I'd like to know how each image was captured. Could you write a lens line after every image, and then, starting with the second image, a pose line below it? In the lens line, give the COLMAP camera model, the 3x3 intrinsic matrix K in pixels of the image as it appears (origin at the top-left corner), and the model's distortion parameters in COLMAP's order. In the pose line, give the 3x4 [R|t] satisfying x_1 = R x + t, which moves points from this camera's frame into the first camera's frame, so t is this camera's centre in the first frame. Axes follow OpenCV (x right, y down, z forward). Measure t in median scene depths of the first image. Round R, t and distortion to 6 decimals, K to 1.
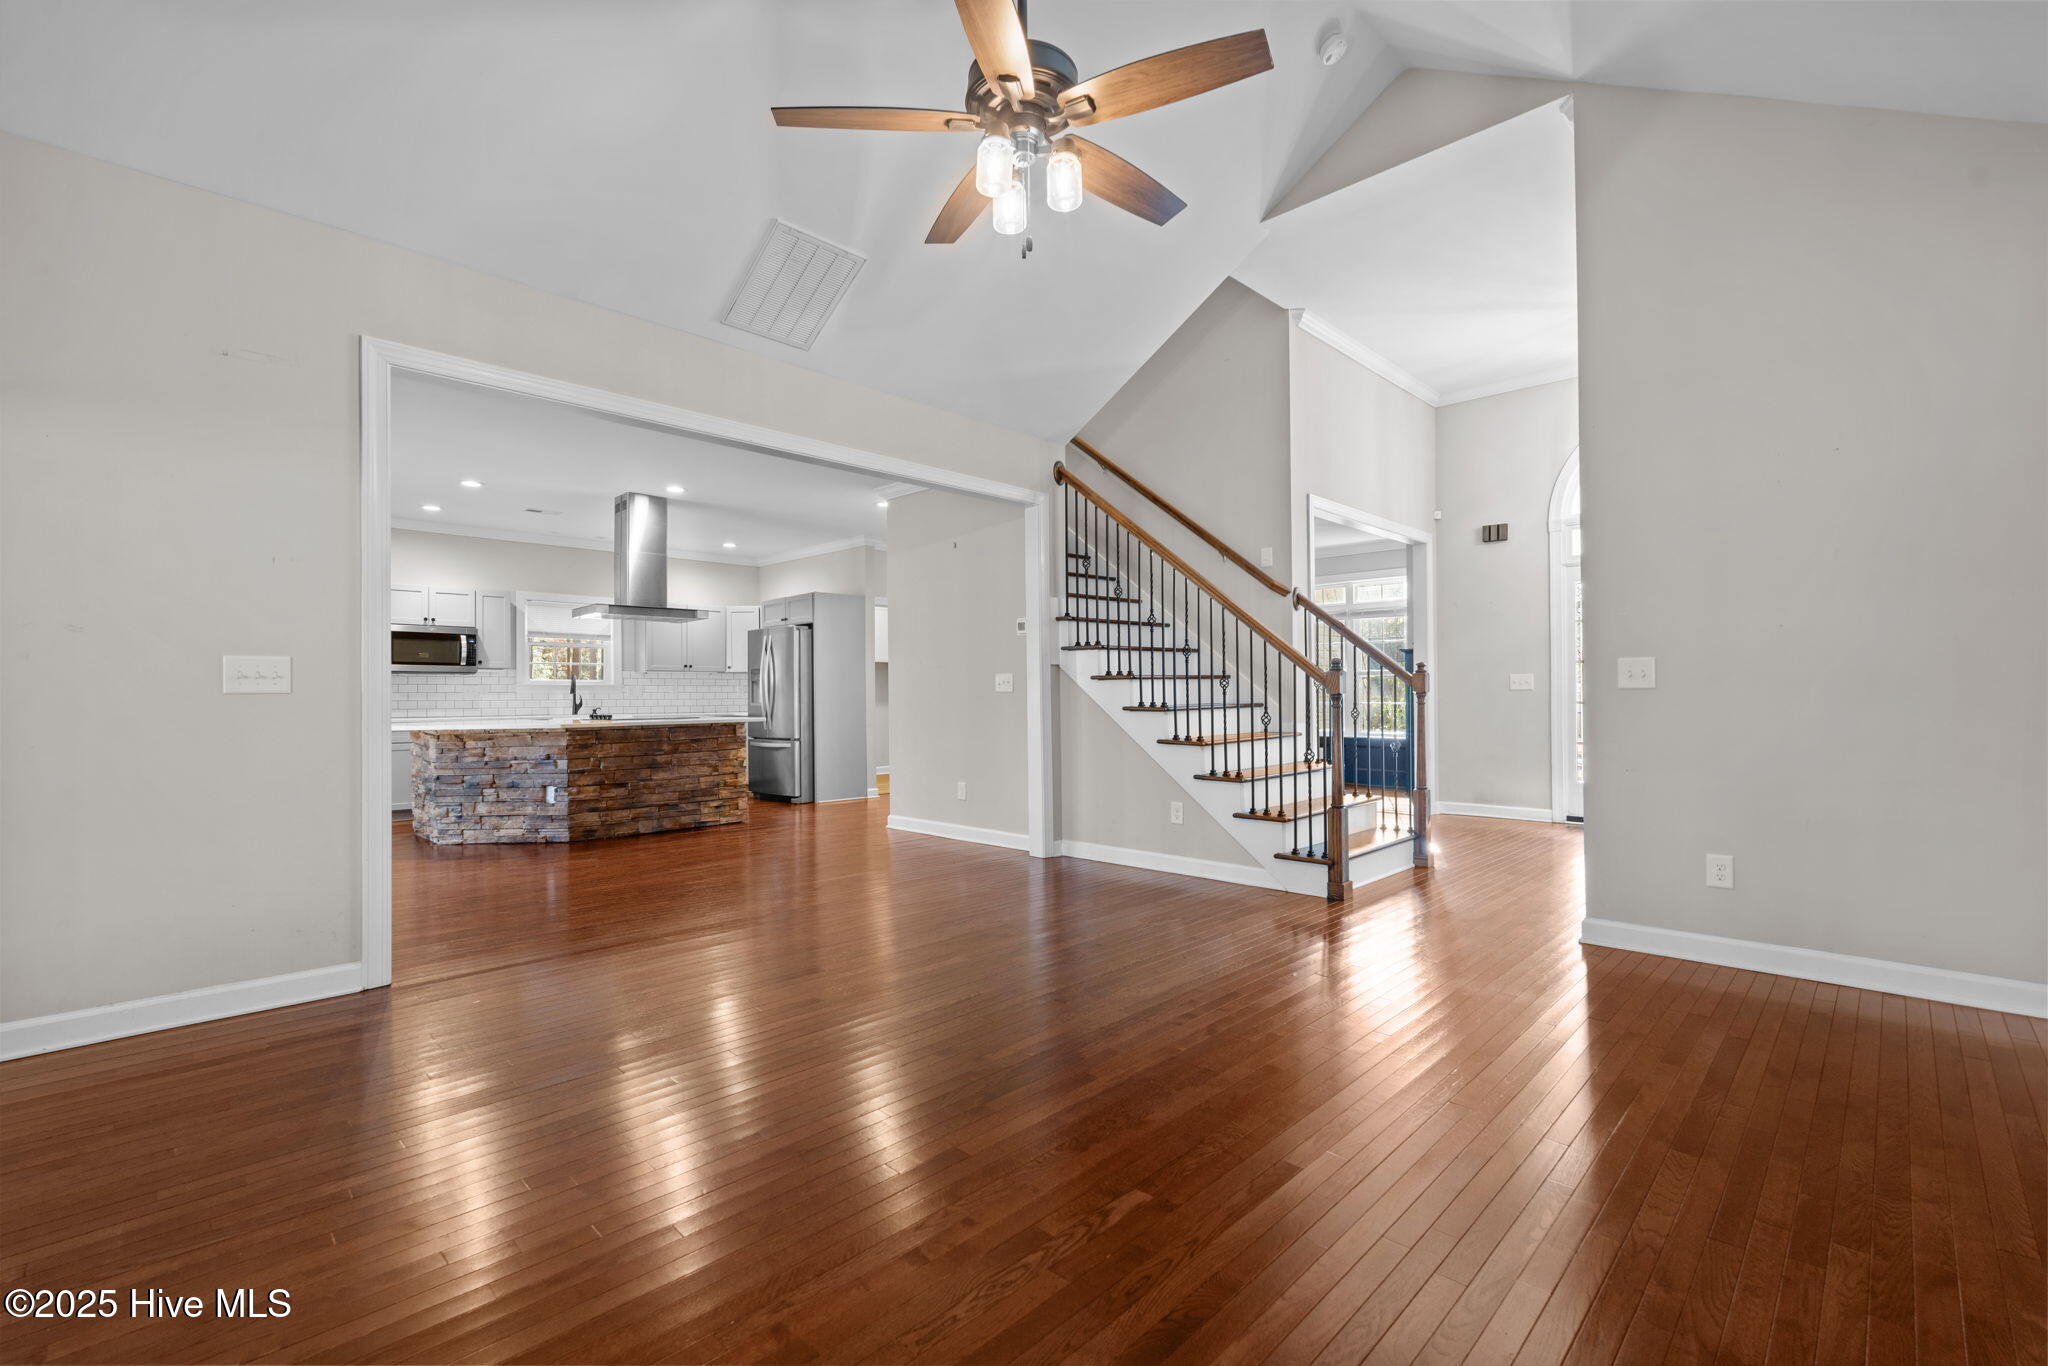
lens RADIAL K [[899.4, 0, 1024.0], [0, 899.4, 683.0], [0, 0, 1]] dist [-0.001129, 0.000106]
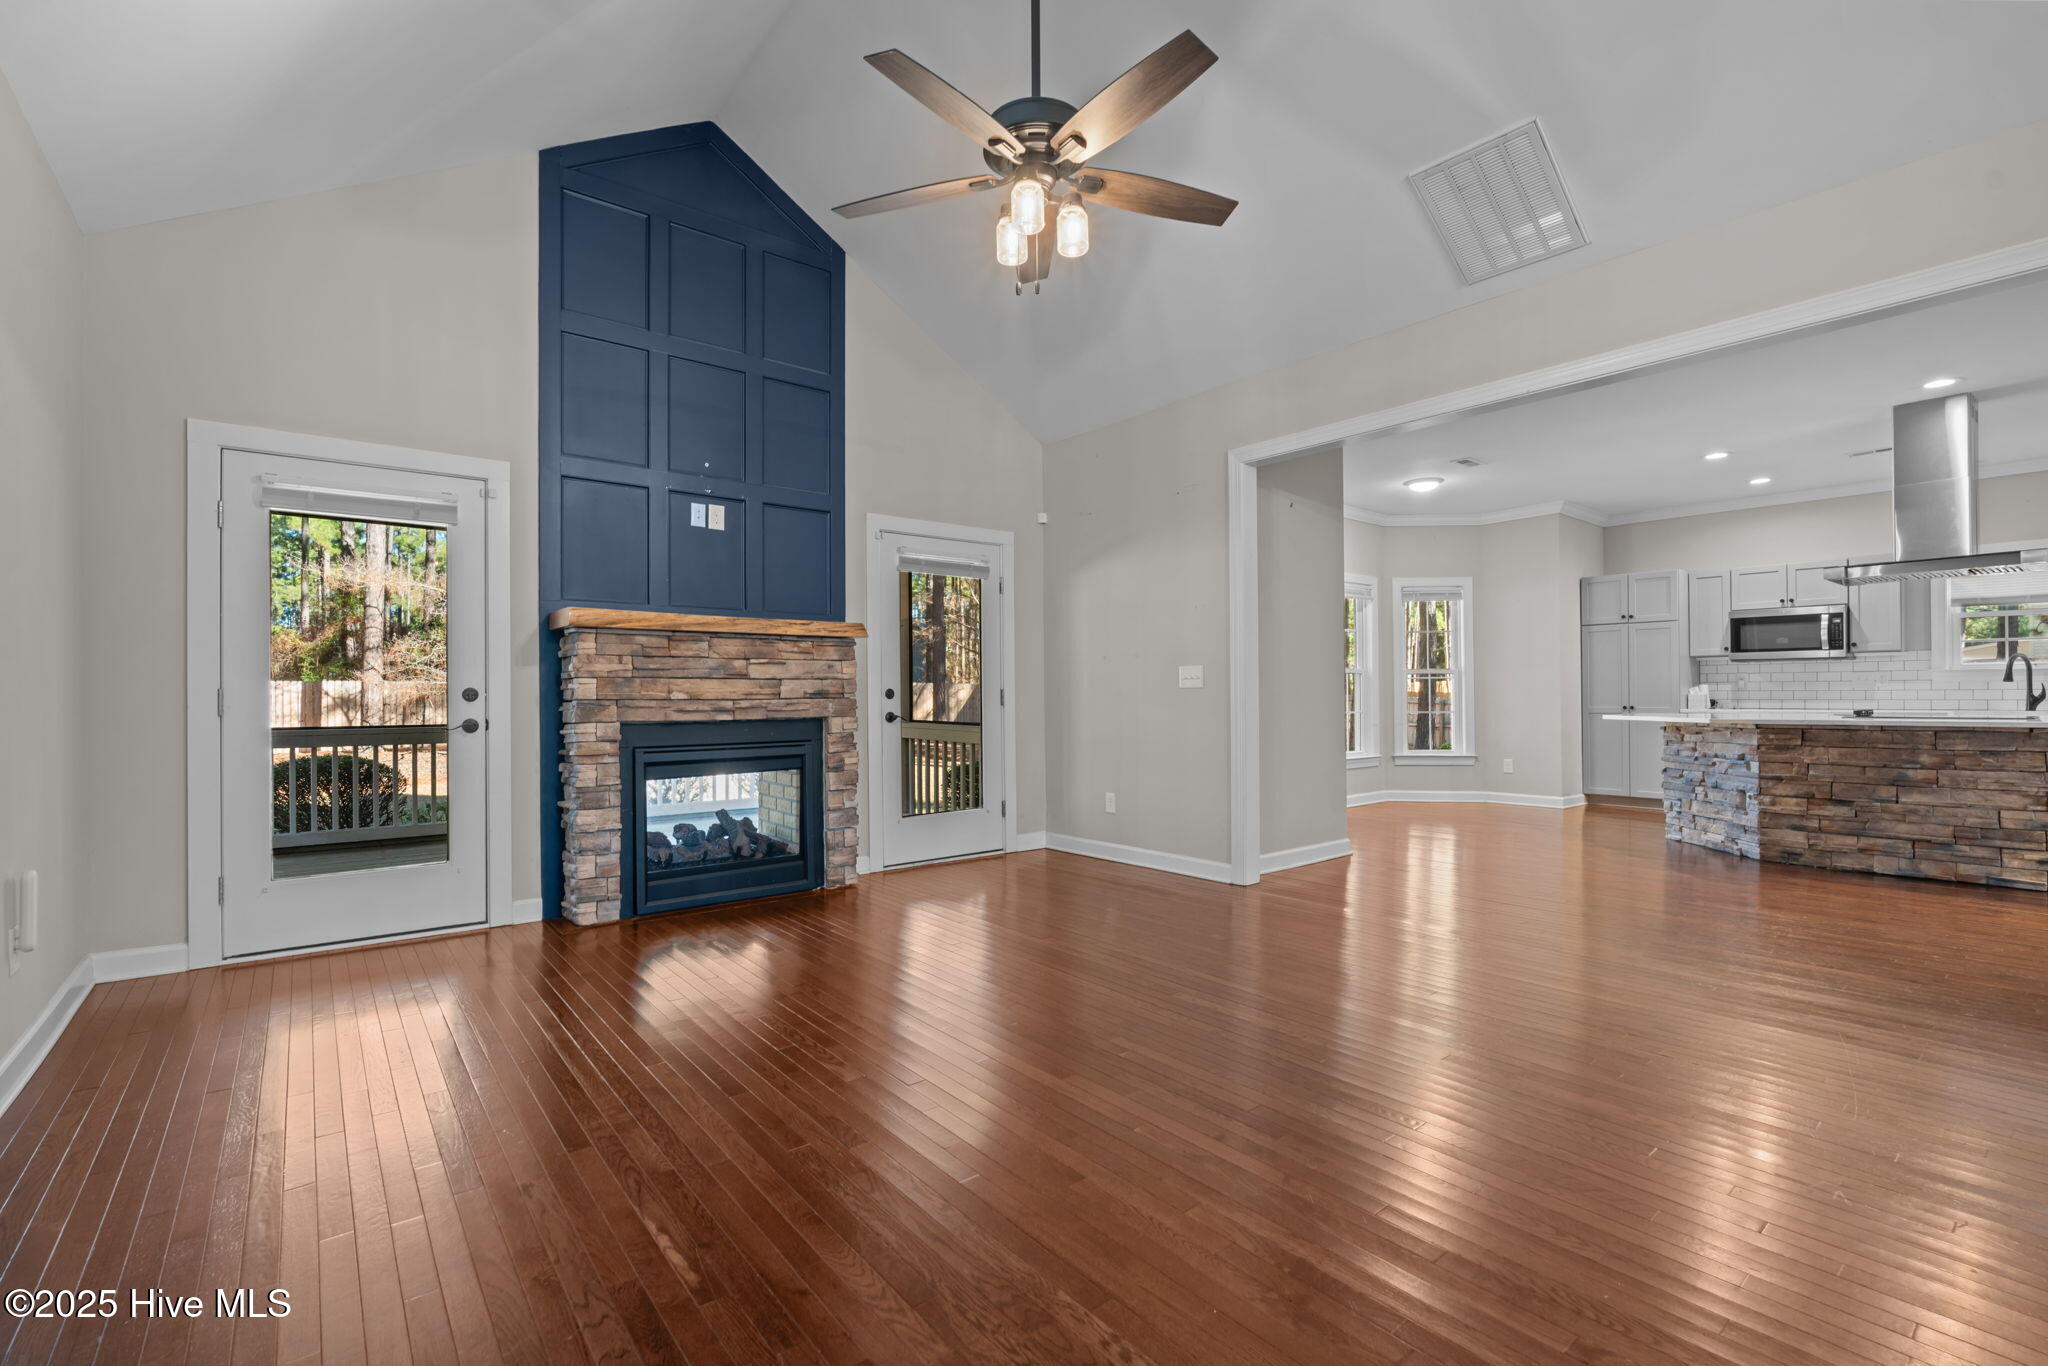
lens RADIAL K [[905.5, 0, 1024.0], [0, 905.5, 683.0], [0, 0, 1]] dist [-0.000895, 0.000217]
pose [[-0.106812, -0.005213, -0.994266, 0.390972], [0.020513, 0.999762, -0.007446, 0.003759], [0.994068, -0.021190, -0.106680, 0.396956]]
